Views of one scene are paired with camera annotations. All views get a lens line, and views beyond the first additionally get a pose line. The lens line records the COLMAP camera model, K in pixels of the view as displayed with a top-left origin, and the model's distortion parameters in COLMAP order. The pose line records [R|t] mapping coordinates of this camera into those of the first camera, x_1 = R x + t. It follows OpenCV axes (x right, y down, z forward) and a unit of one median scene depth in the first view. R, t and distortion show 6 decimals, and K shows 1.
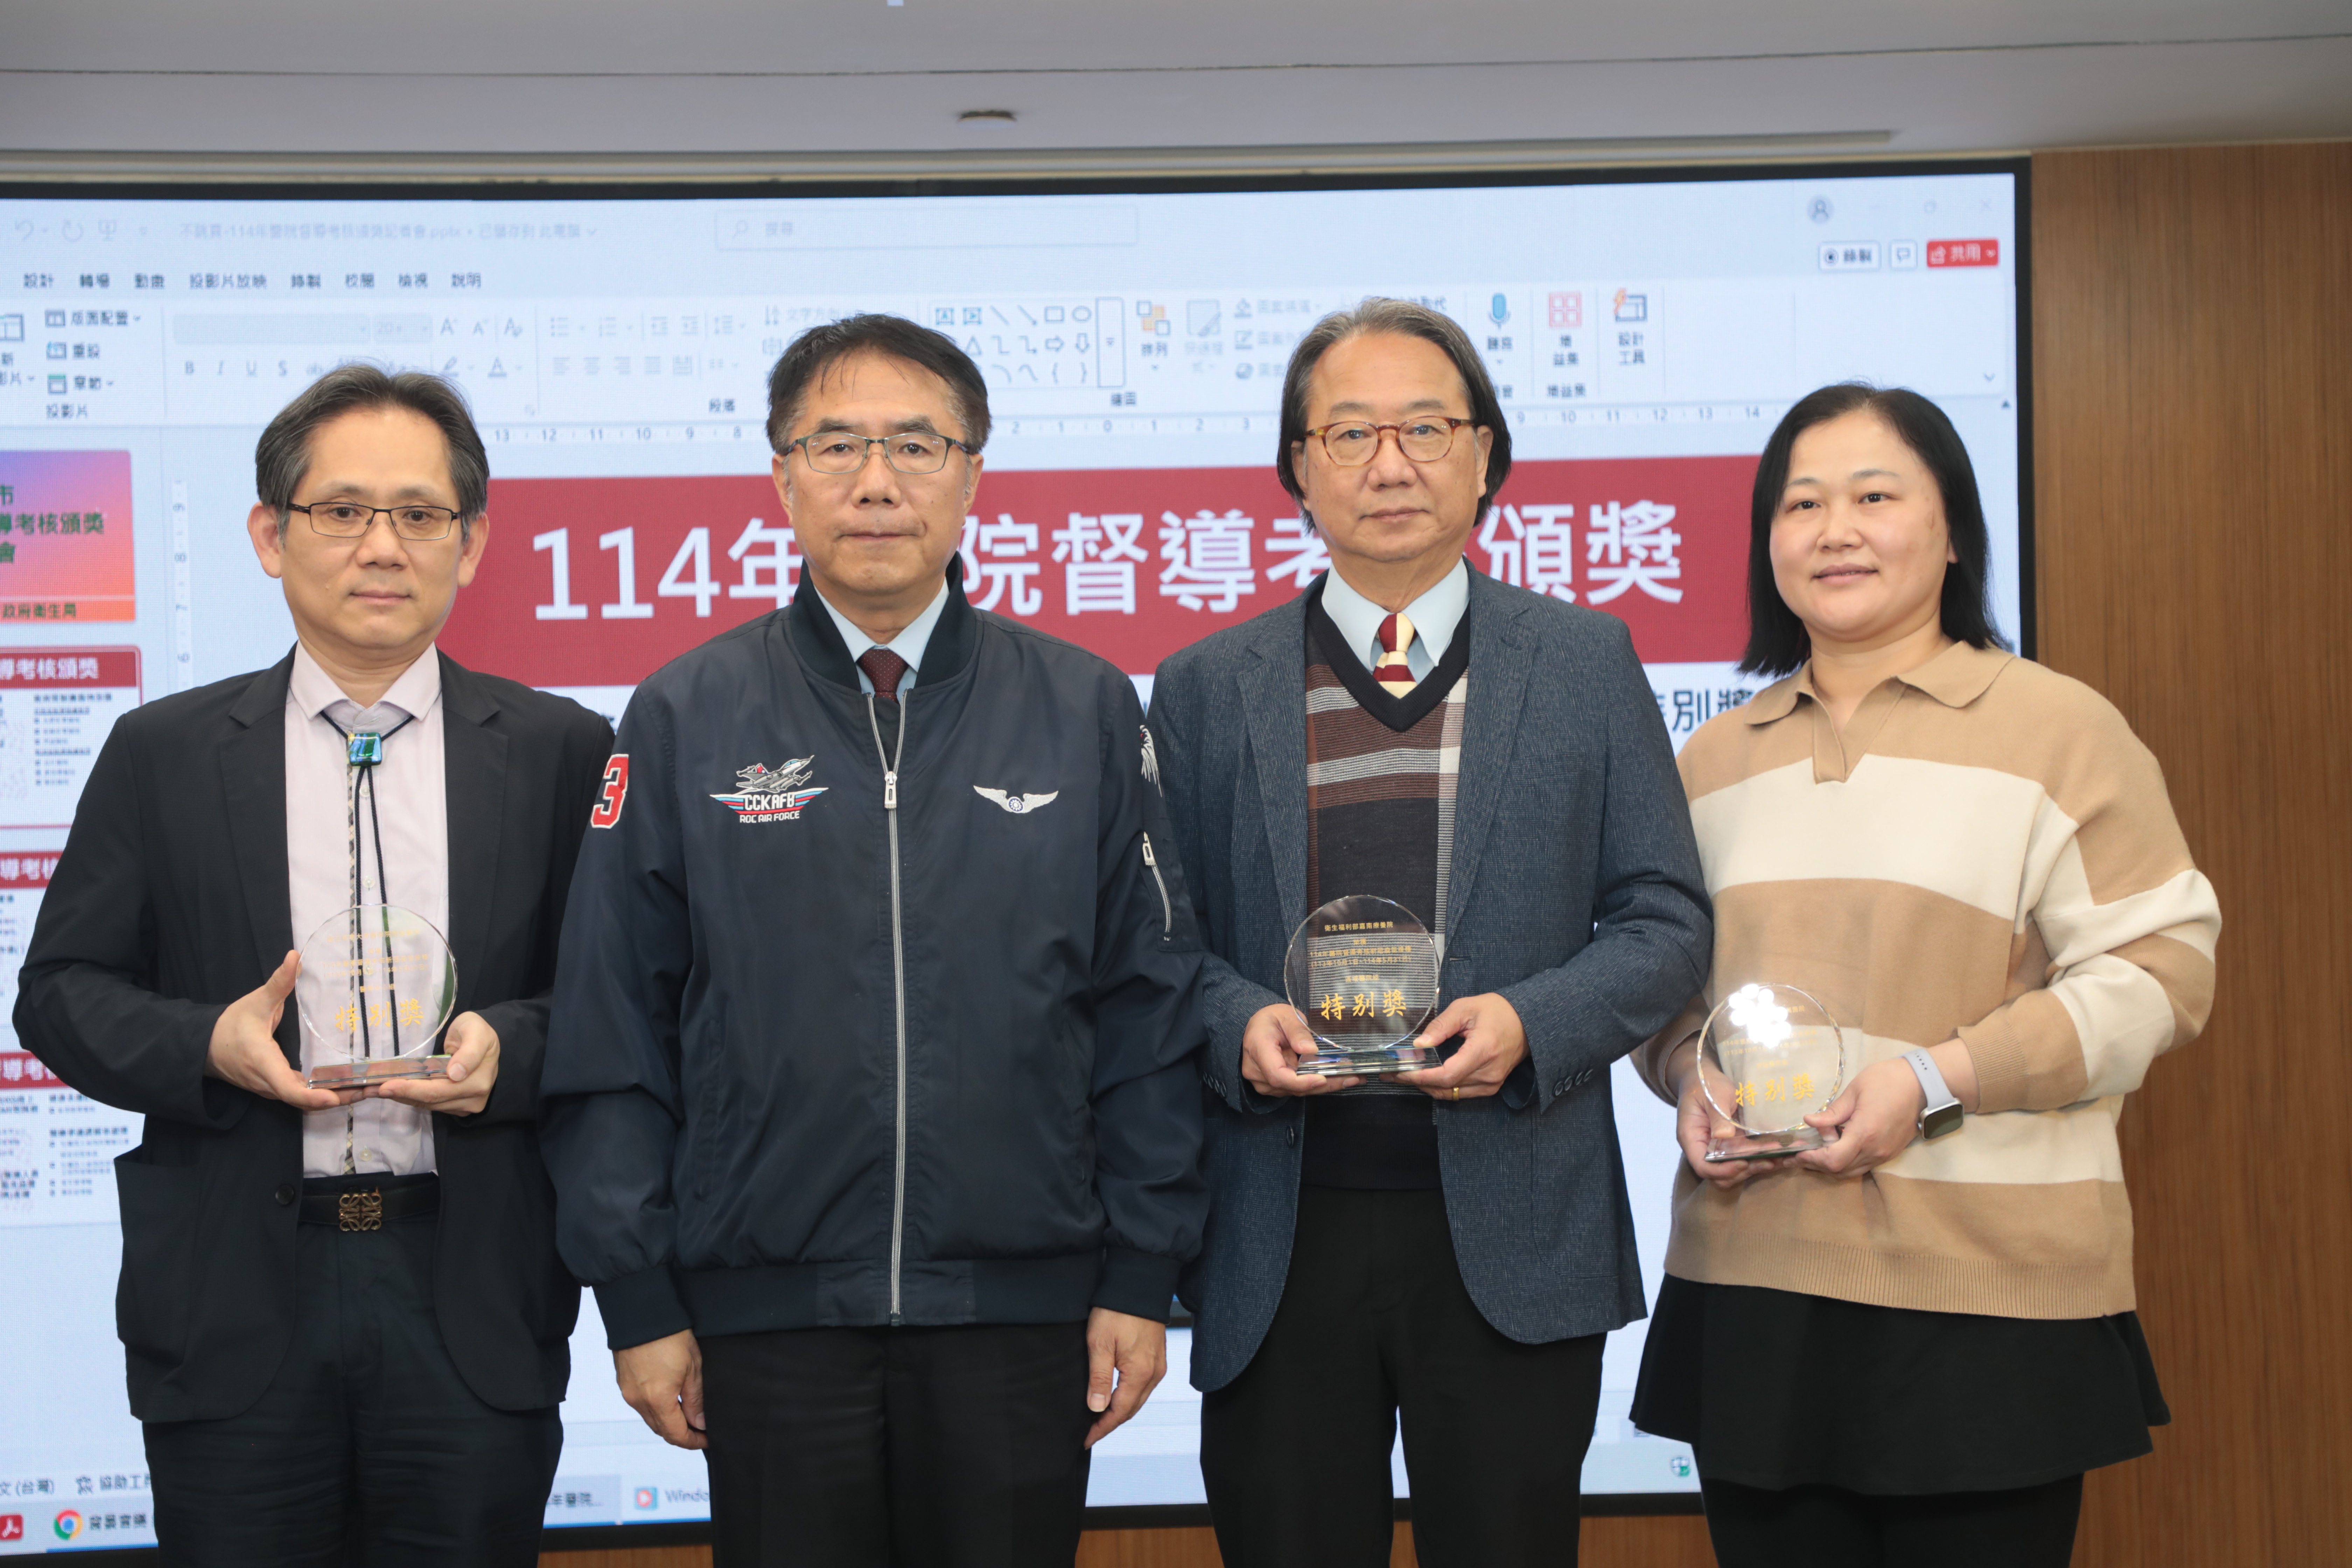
lens RADIAL K [[5446.3, 0, 1158.9], [0, 5446.3, 781.2], [0, 0, 1]] dist [0.542927, 0.000000]
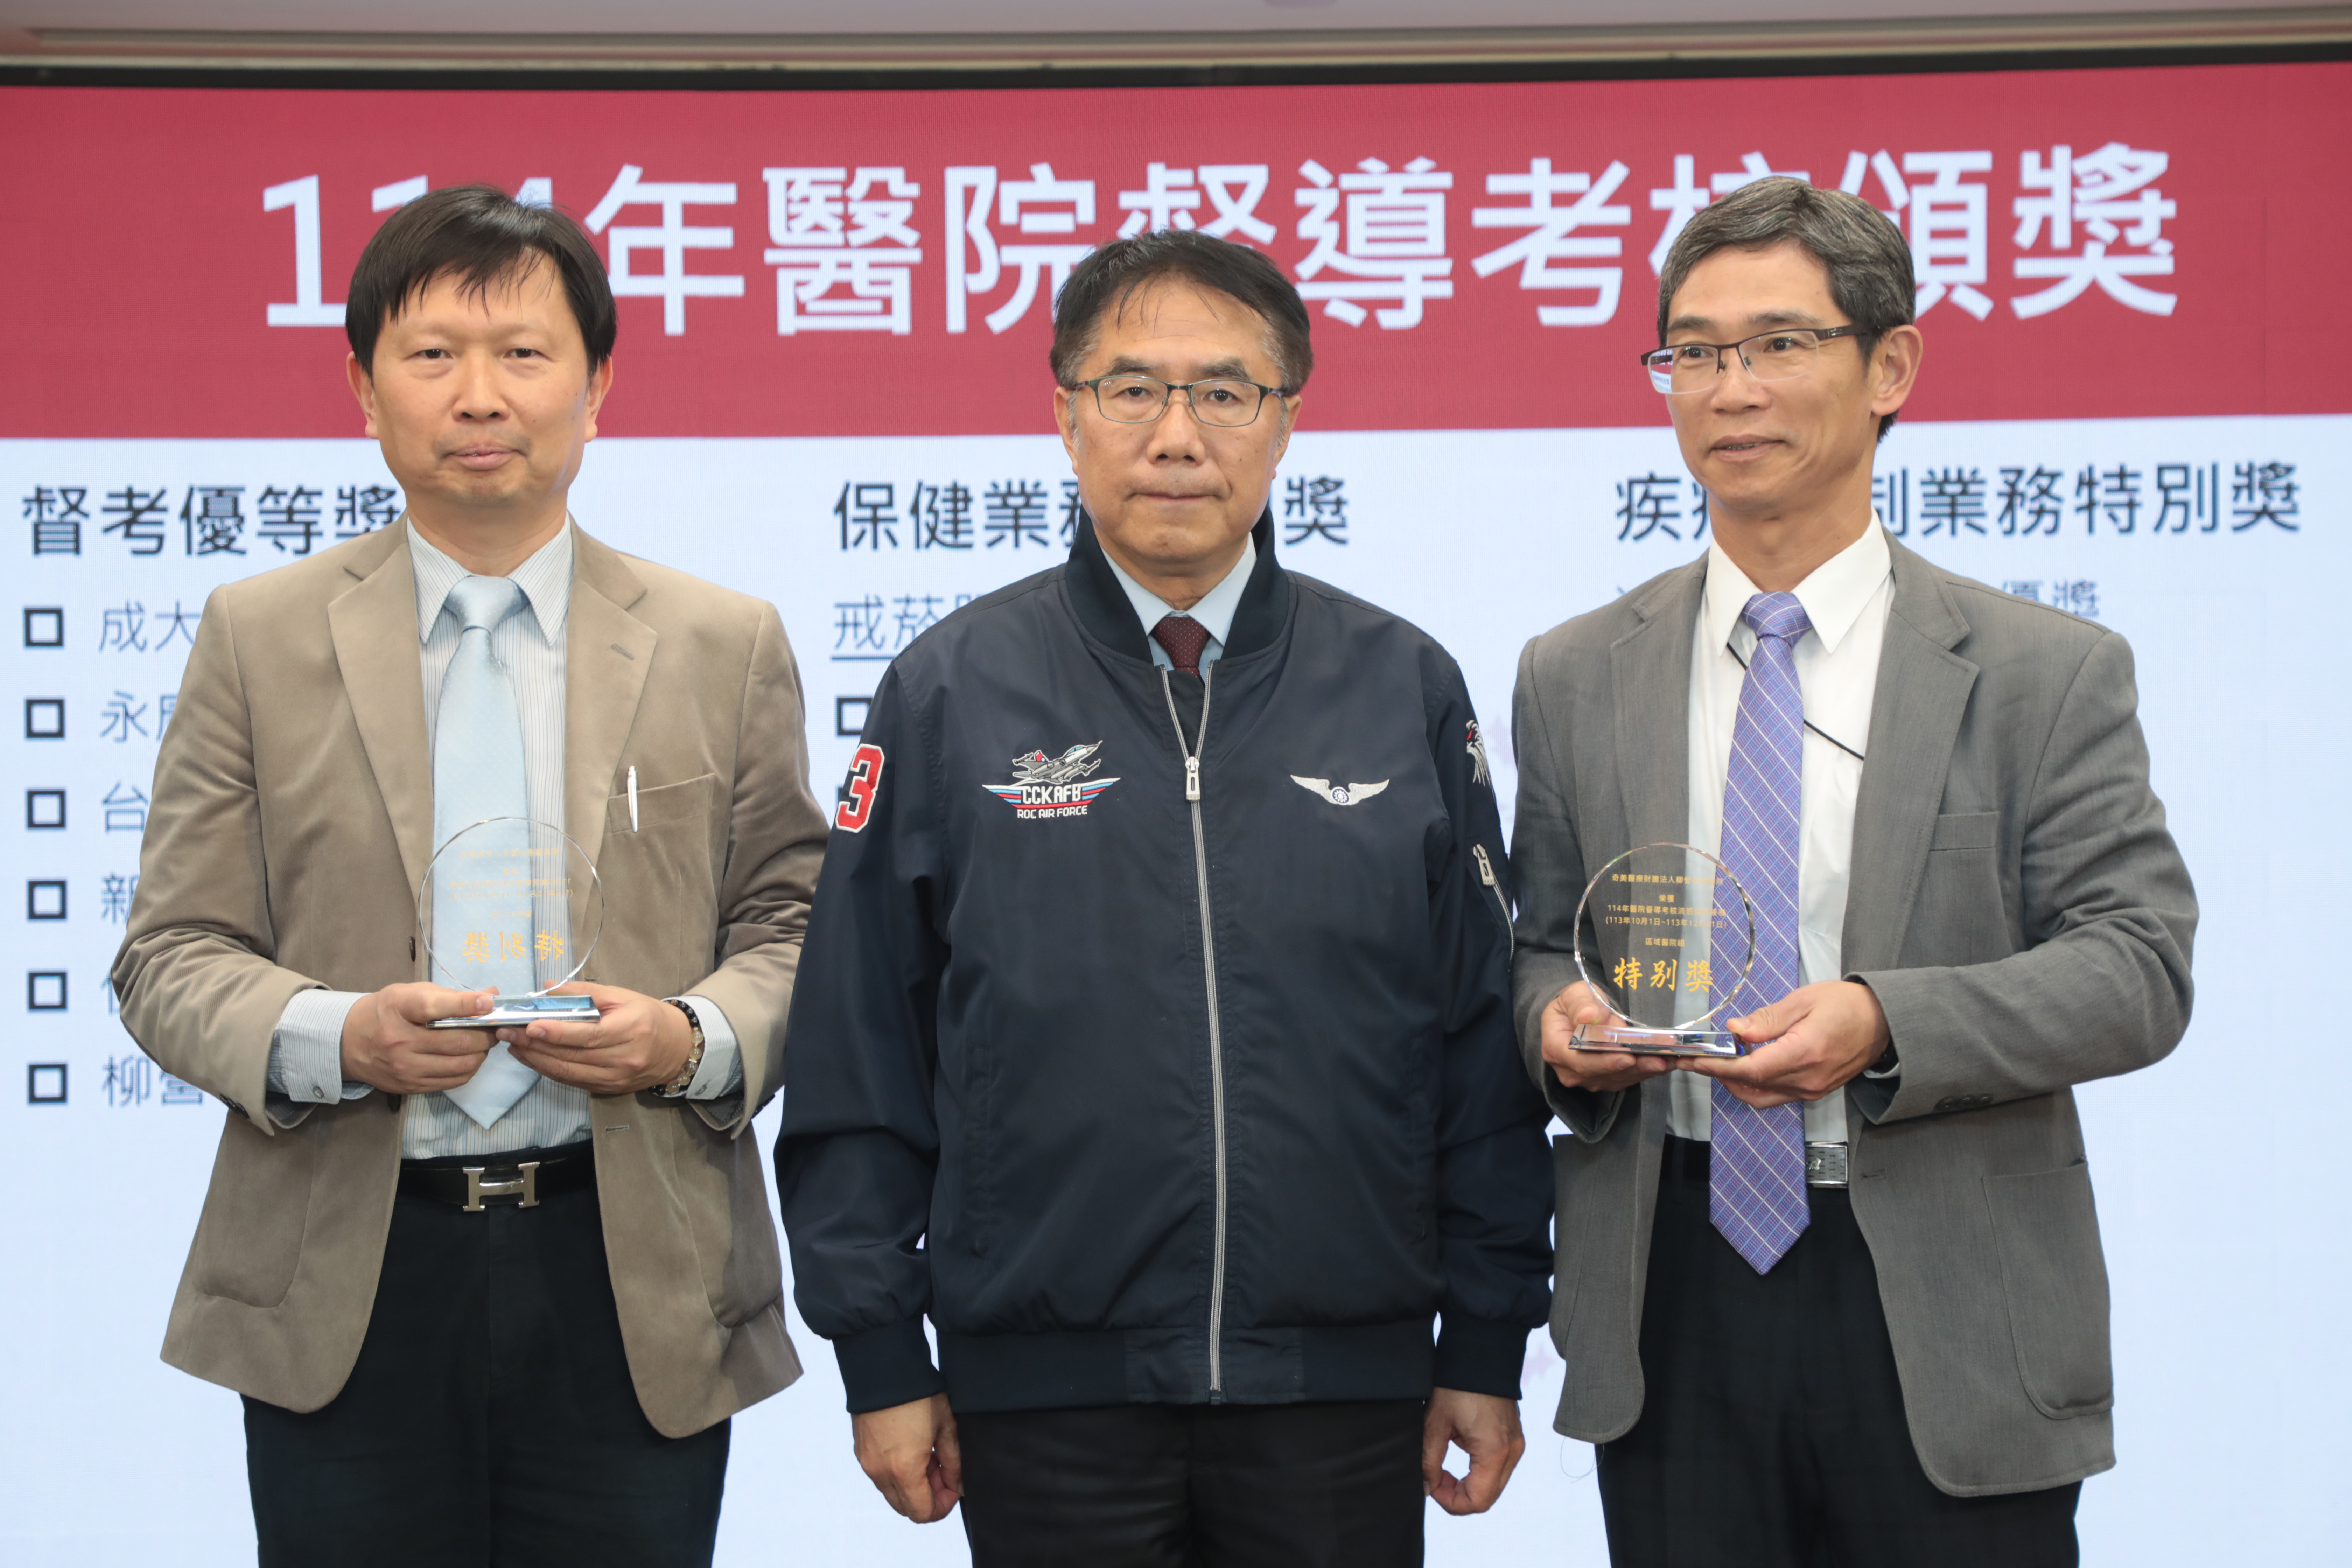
lens RADIAL K [[6296.9, 0, 1174.9], [0, 6296.9, 791.2], [0, 0, 1]] dist [0.548173, 0.000000]
pose [[0.998534, 0.015160, -0.051967, 0.024131], [-0.014996, 0.999881, 0.003547, 0.017929], [0.052015, -0.002762, 0.998642, 0.301366]]
